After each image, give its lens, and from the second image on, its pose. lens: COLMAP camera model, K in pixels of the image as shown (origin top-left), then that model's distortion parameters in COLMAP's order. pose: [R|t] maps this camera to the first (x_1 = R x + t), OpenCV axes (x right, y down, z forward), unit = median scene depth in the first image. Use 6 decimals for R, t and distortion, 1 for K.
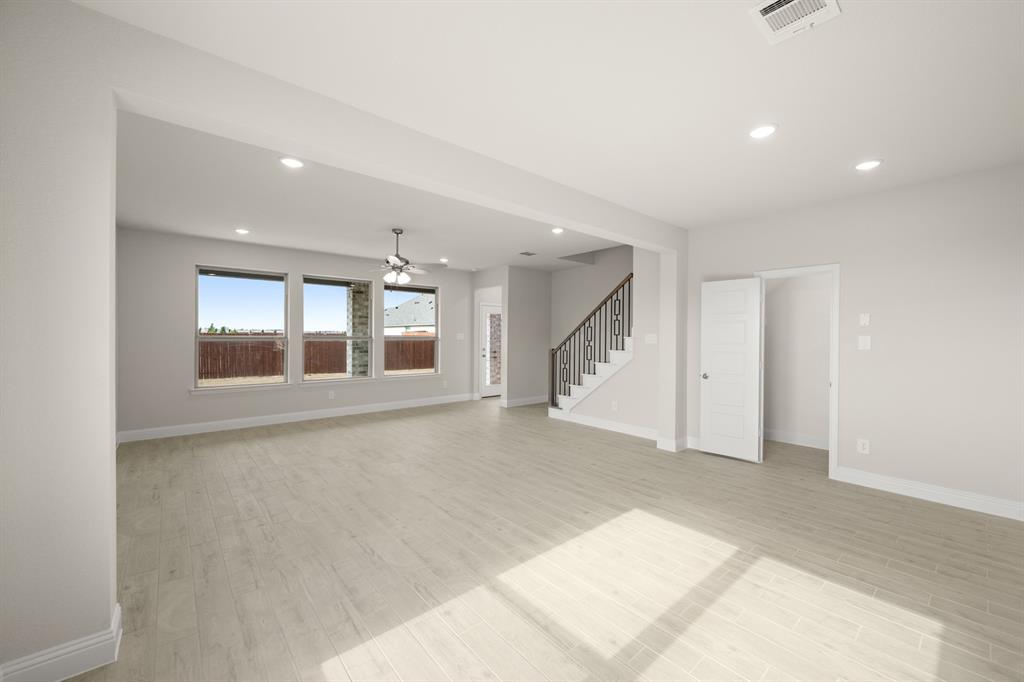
lens RADIAL K [[402.4, 0, 516.5], [0, 402.4, 334.9], [0, 0, 1]] dist [-0.001199, 0.000465]
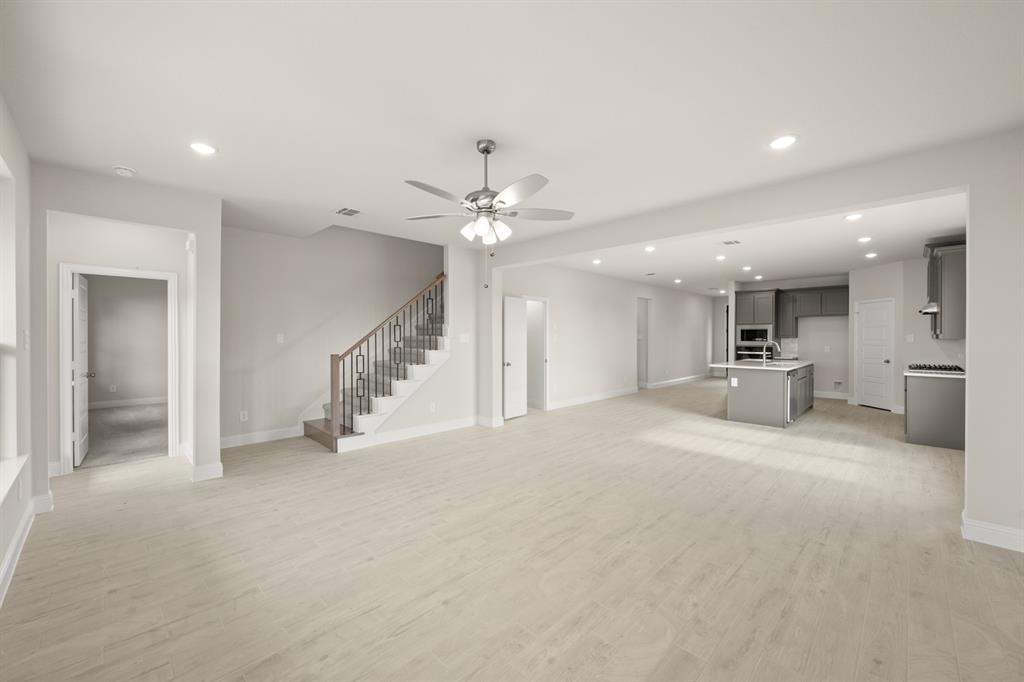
lens RADIAL K [[402.4, 0, 516.5], [0, 402.4, 334.9], [0, 0, 1]] dist [-0.001199, 0.000465]
pose [[-0.084273, -0.002138, 0.996440, -0.647334], [-0.001054, 0.999997, 0.002057, -0.000742], [-0.996442, -0.000877, -0.084275, 0.771985]]
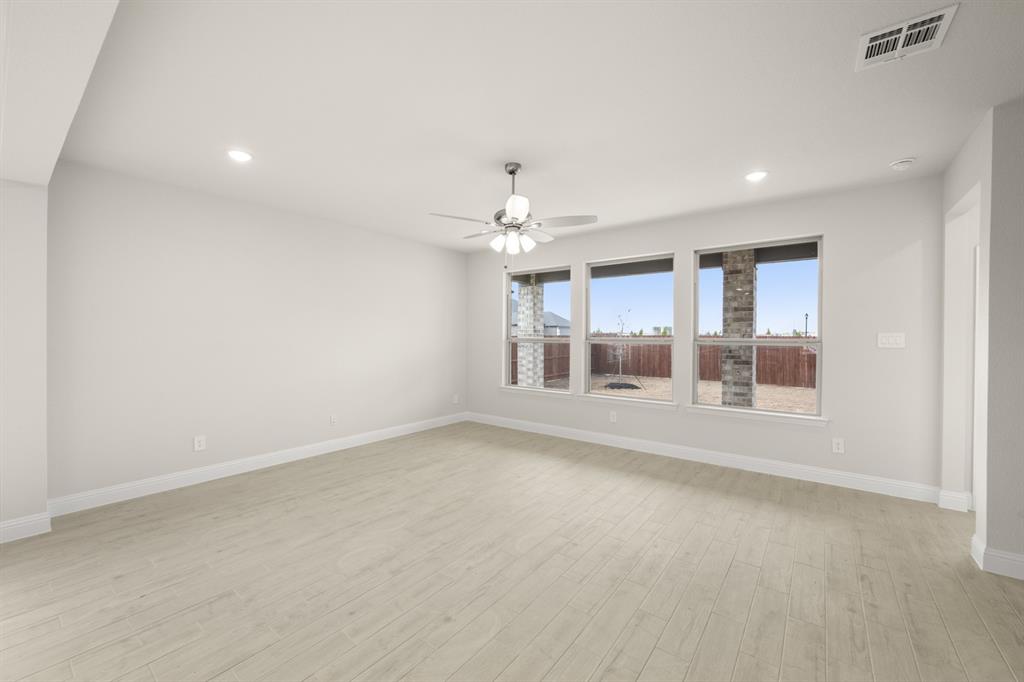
lens RADIAL K [[402.4, 0, 516.5], [0, 402.4, 334.9], [0, 0, 1]] dist [-0.001199, 0.000465]
pose [[0.205137, -0.007977, -0.978701, 0.237898], [-0.001379, 0.999963, -0.008439, 0.003789], [0.978732, 0.003081, 0.205118, 0.675346]]
